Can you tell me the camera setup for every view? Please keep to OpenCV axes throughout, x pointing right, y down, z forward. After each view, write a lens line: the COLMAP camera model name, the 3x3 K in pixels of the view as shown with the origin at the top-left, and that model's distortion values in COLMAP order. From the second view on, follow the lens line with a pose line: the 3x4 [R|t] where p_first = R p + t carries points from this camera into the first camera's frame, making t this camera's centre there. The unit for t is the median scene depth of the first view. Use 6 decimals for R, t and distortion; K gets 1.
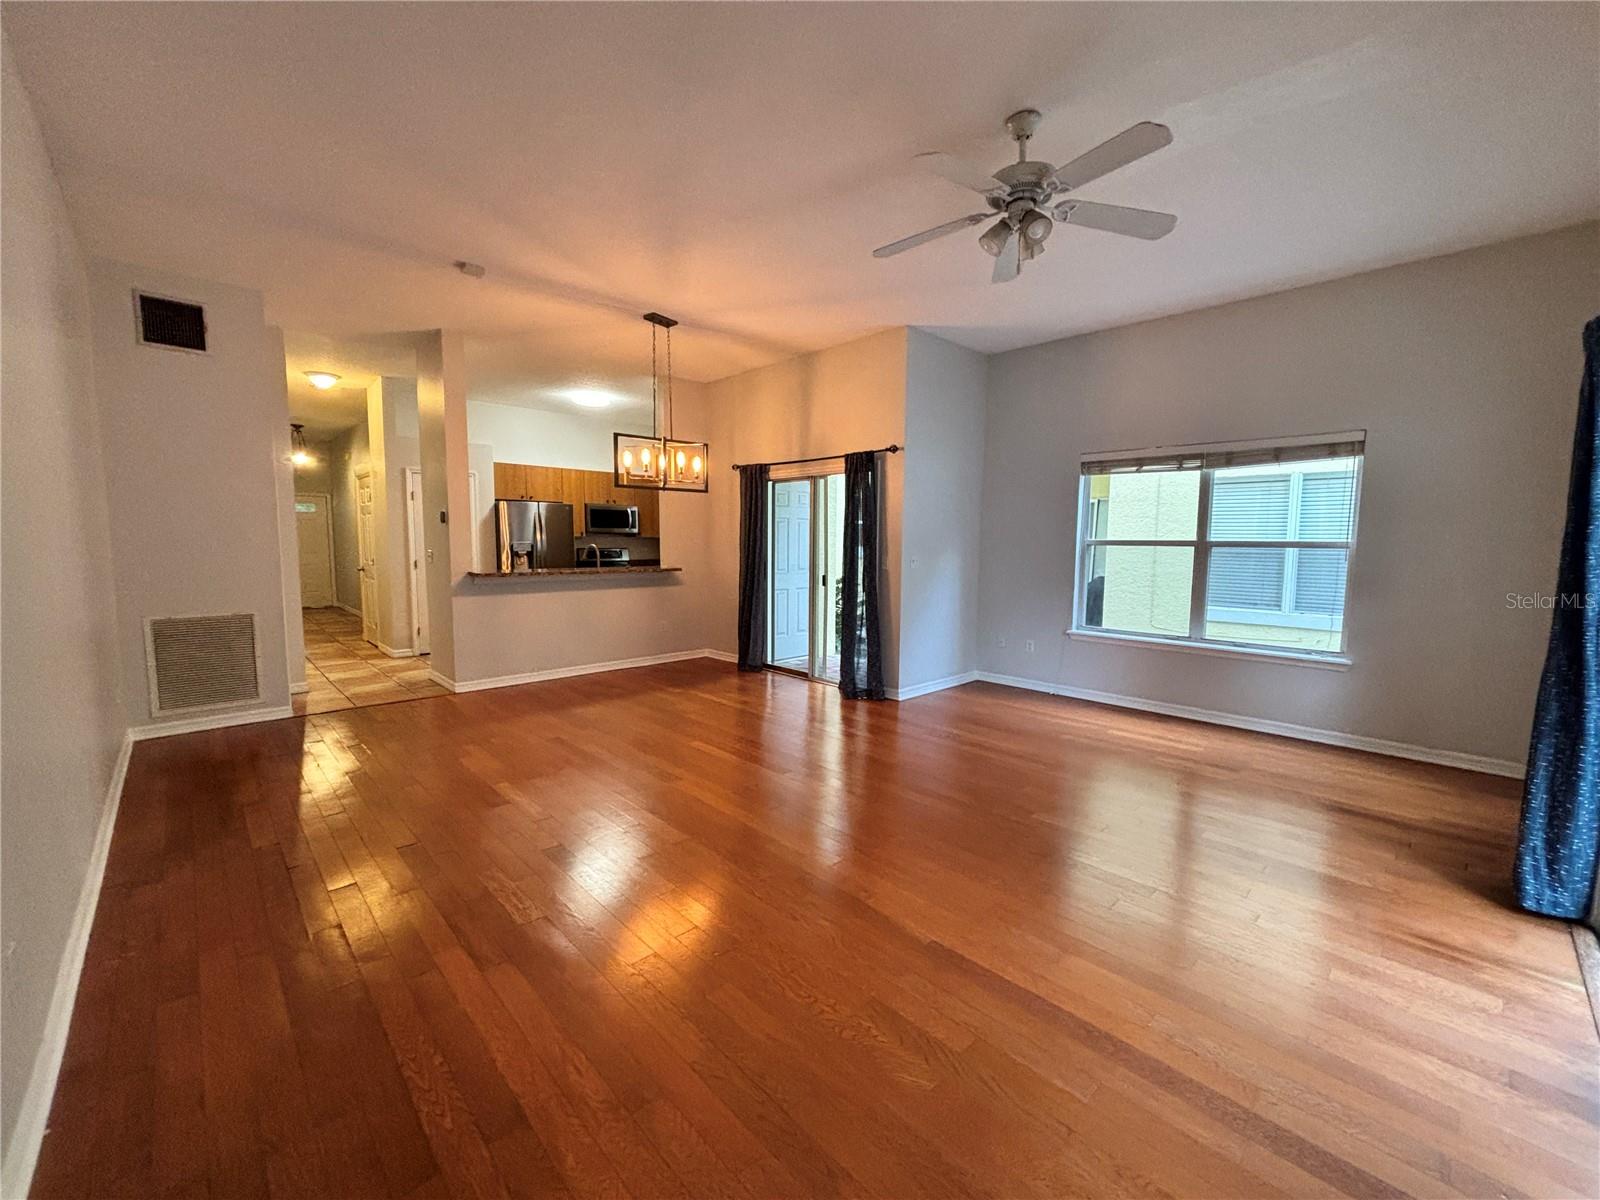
lens RADIAL K [[641.7, 0, 798.9], [0, 641.7, 601.1], [0, 0, 1]] dist [0.005498, -0.001814]
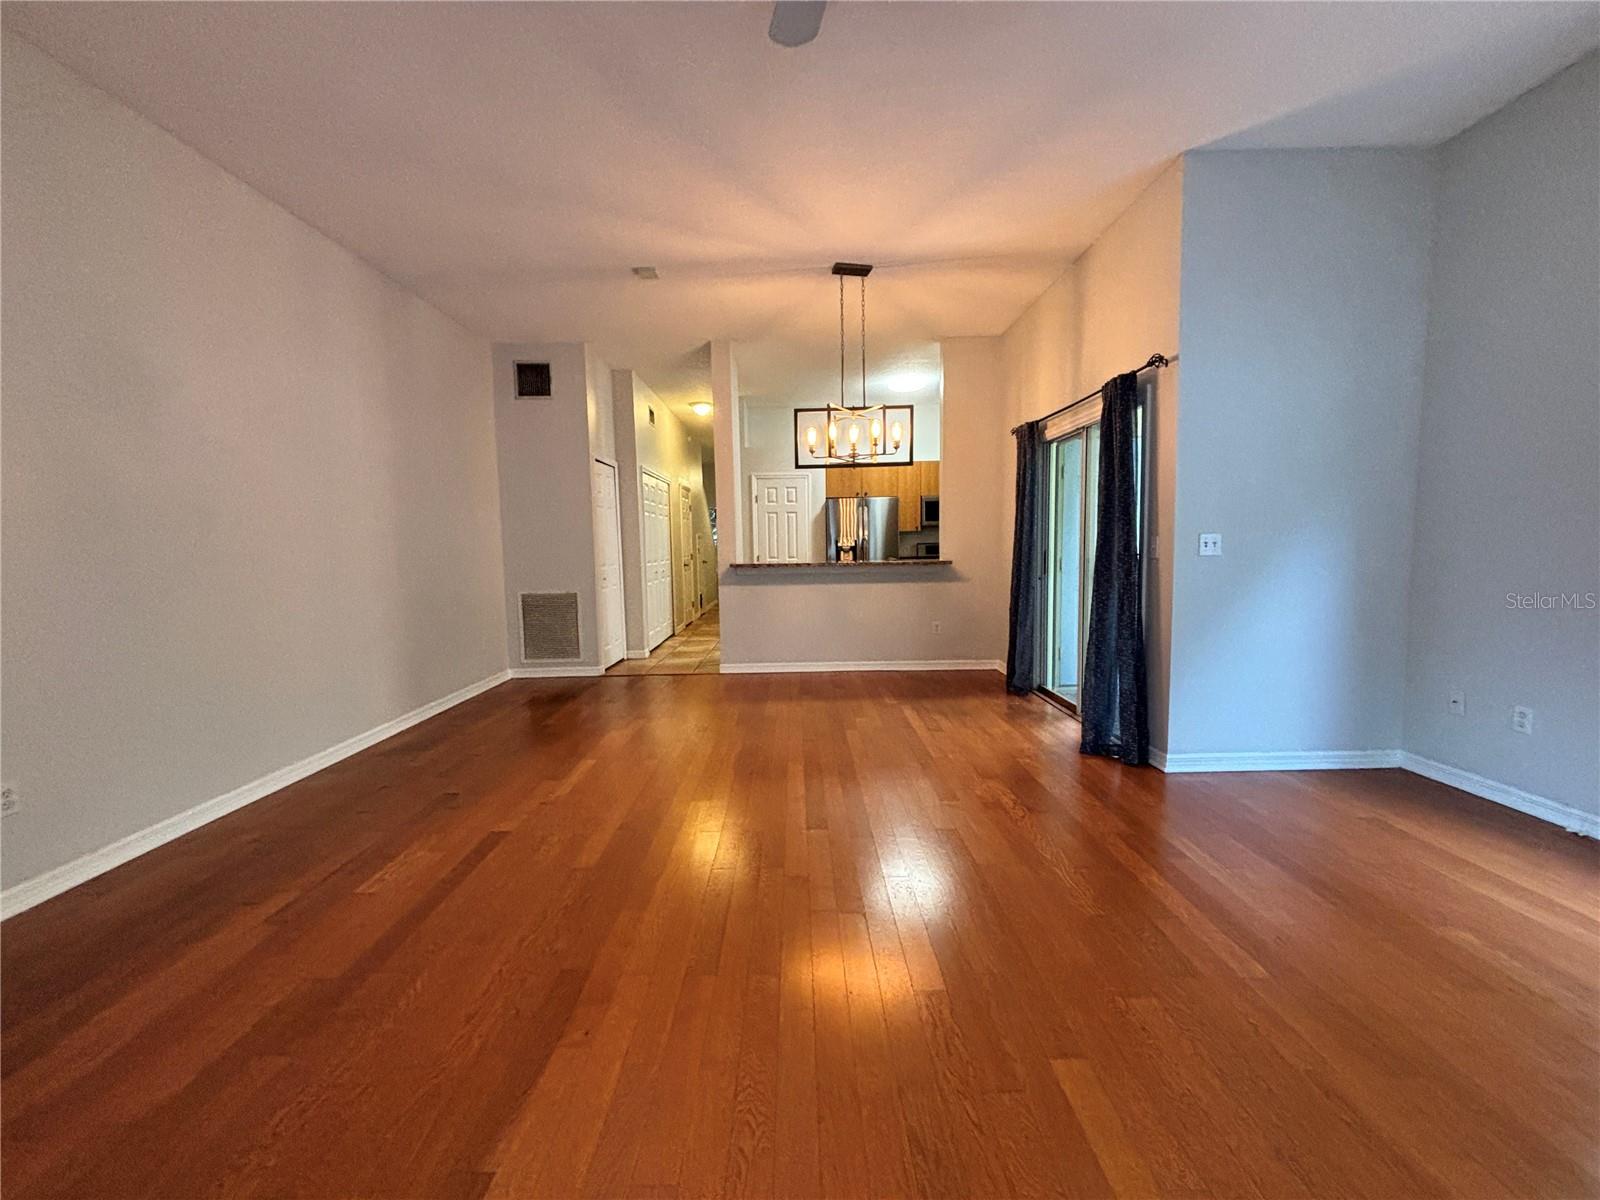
lens RADIAL K [[641.7, 0, 799.4], [0, 641.7, 598.4], [0, 0, 1]] dist [0.005498, -0.001814]
pose [[0.731642, 0.035944, -0.680741, 0.297183], [-0.043795, 0.999024, 0.005680, 0.002708], [0.680281, 0.025657, 0.732502, 0.289306]]
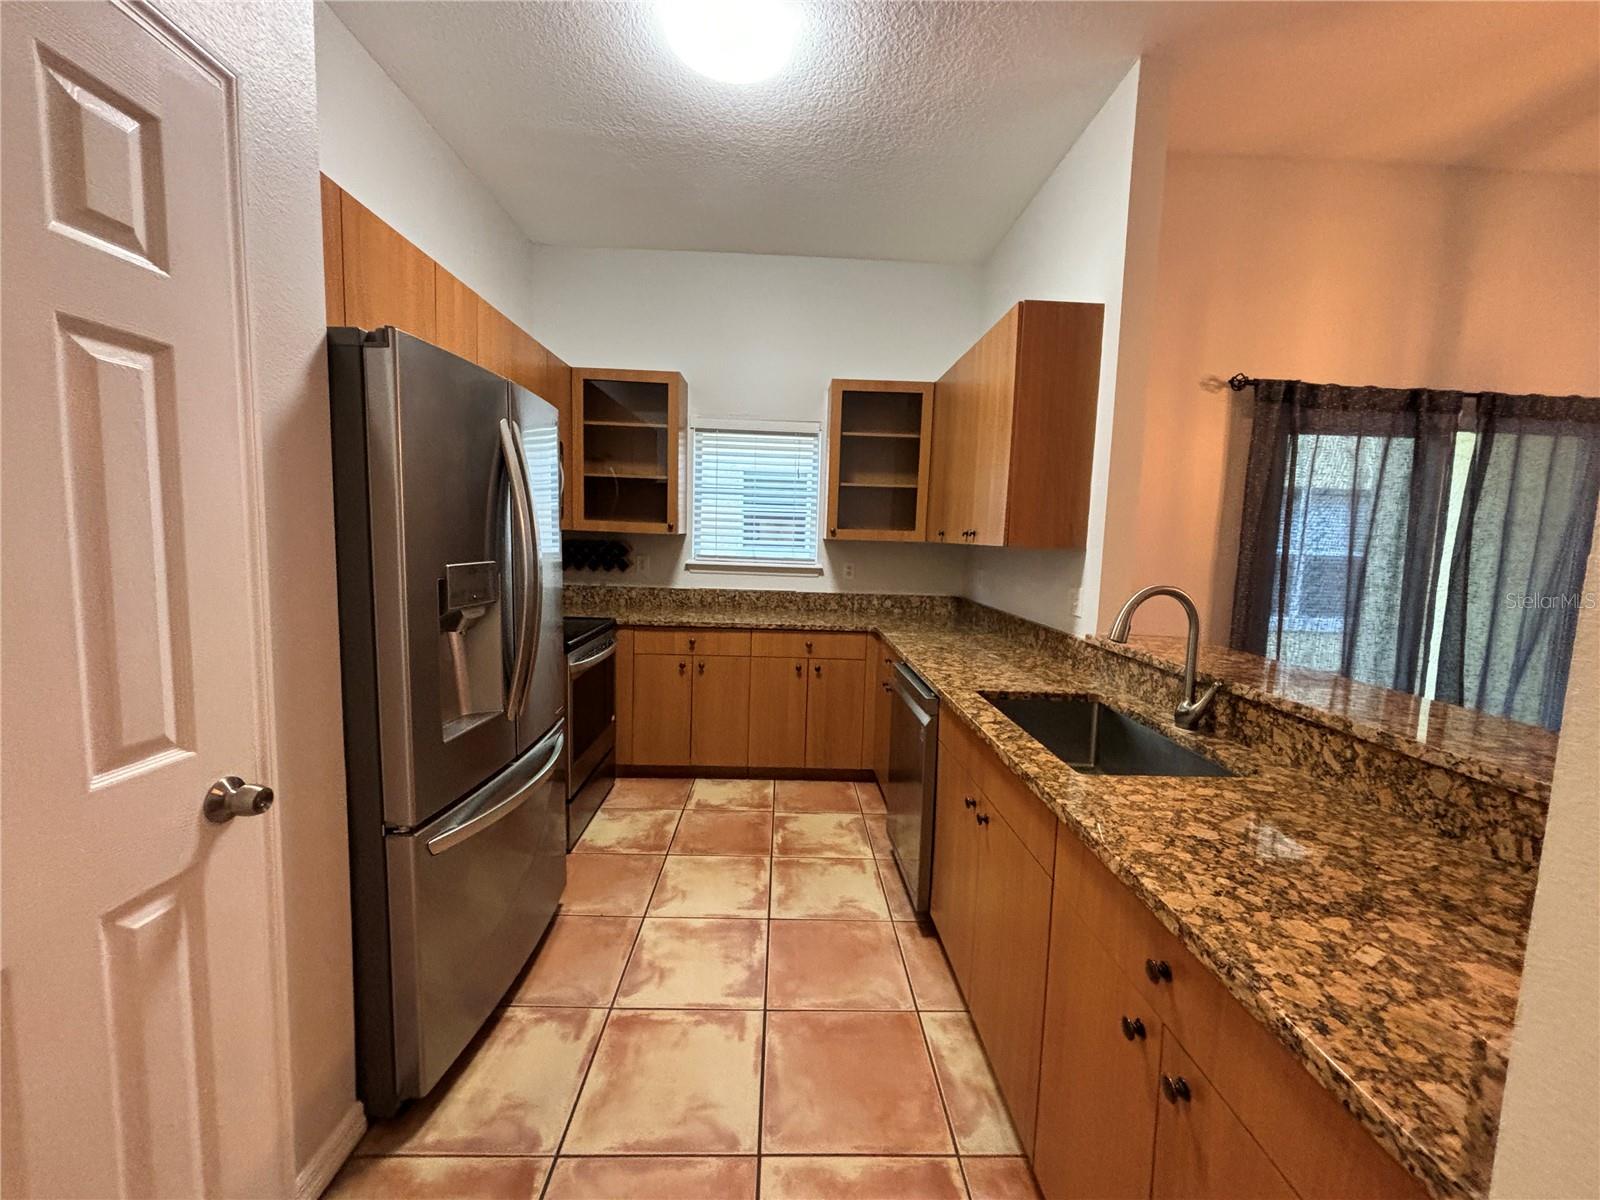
lens RADIAL K [[641.7, 0, 800.6], [0, 641.7, 596.5], [0, 0, 1]] dist [0.005498, -0.001814]
pose [[0.669223, -0.059492, 0.740676, -0.719002], [0.046856, 0.998185, 0.037839, -0.118892], [-0.741583, 0.009382, 0.670796, 1.109980]]
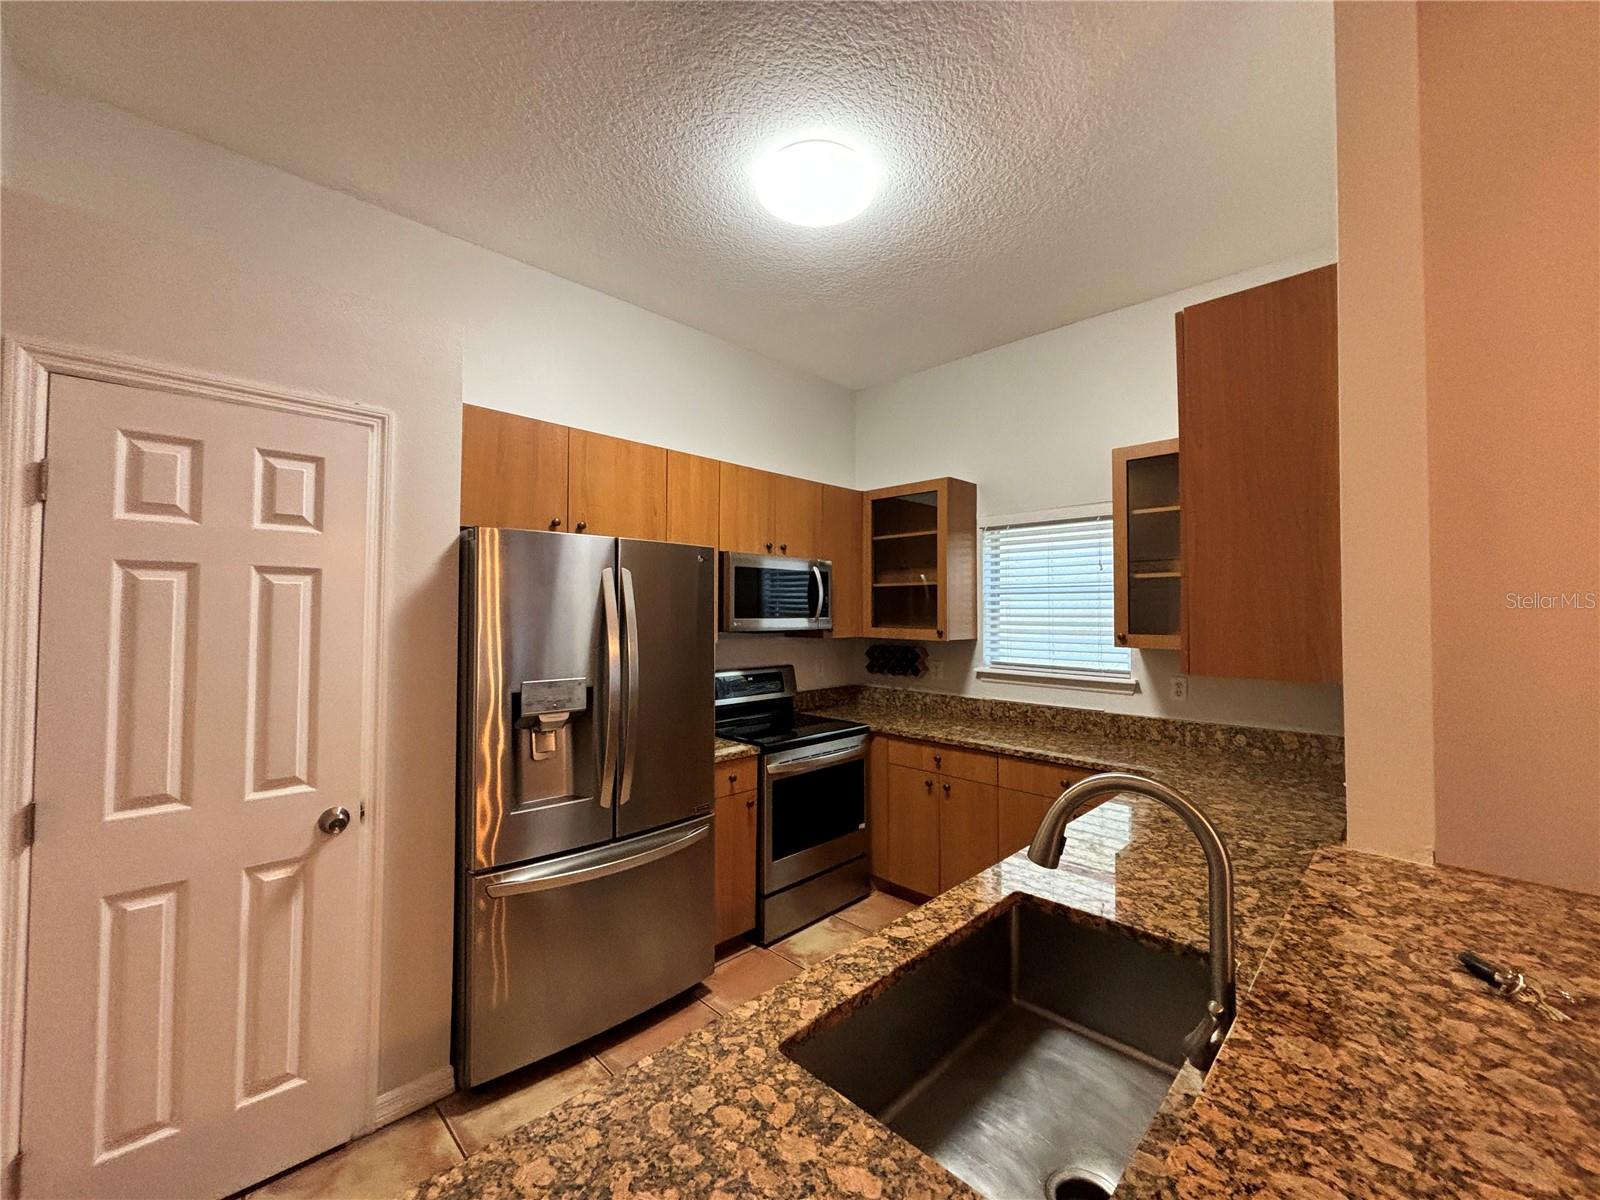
lens RADIAL K [[641.7, 0, 798.7], [0, 641.7, 595.7], [0, 0, 1]] dist [0.005498, -0.001814]
pose [[0.999607, -0.002289, 0.027937, -0.472228], [0.005746, 0.992225, -0.124325, -0.130653], [-0.027435, 0.124437, 0.991848, 1.020392]]
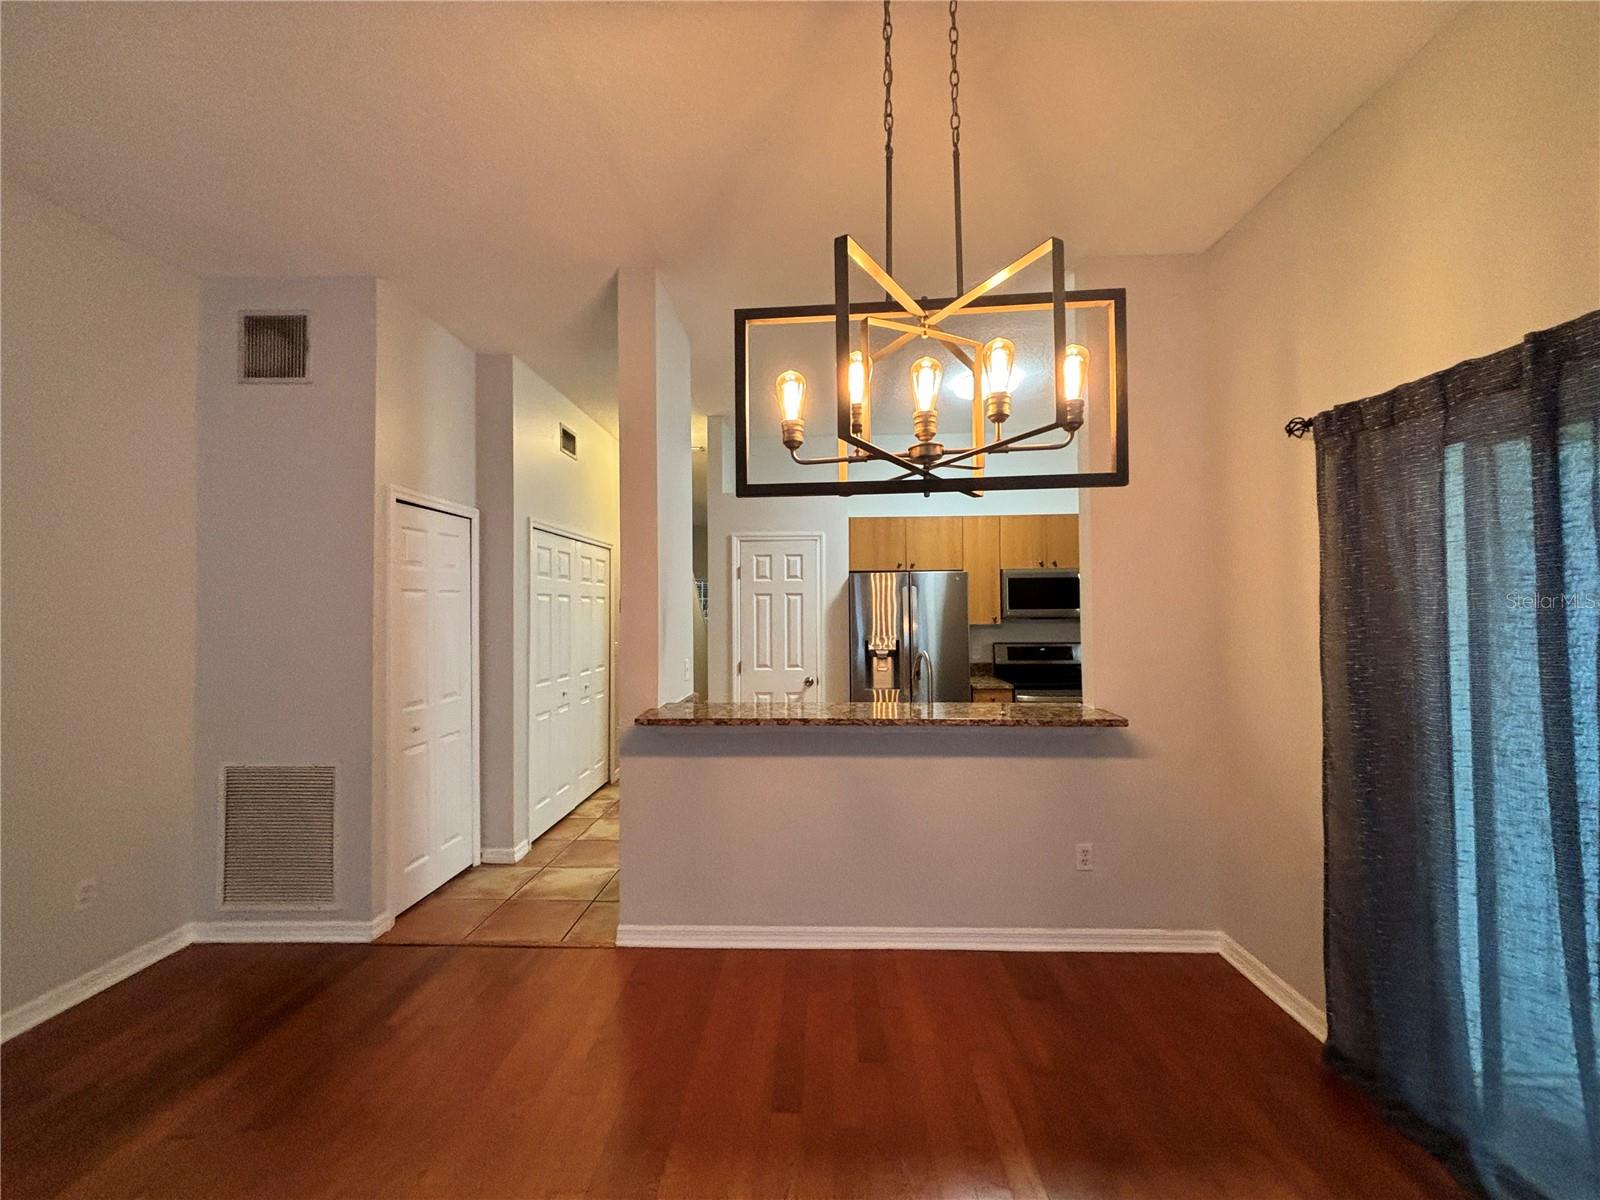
lens RADIAL K [[641.7, 0, 797.7], [0, 641.7, 587.4], [0, 0, 1]] dist [0.005498, -0.001814]
pose [[0.699273, -0.041171, -0.713668, -0.054235], [-0.056615, 0.992015, -0.112701, -0.089819], [0.712609, 0.119213, 0.691359, 0.705122]]
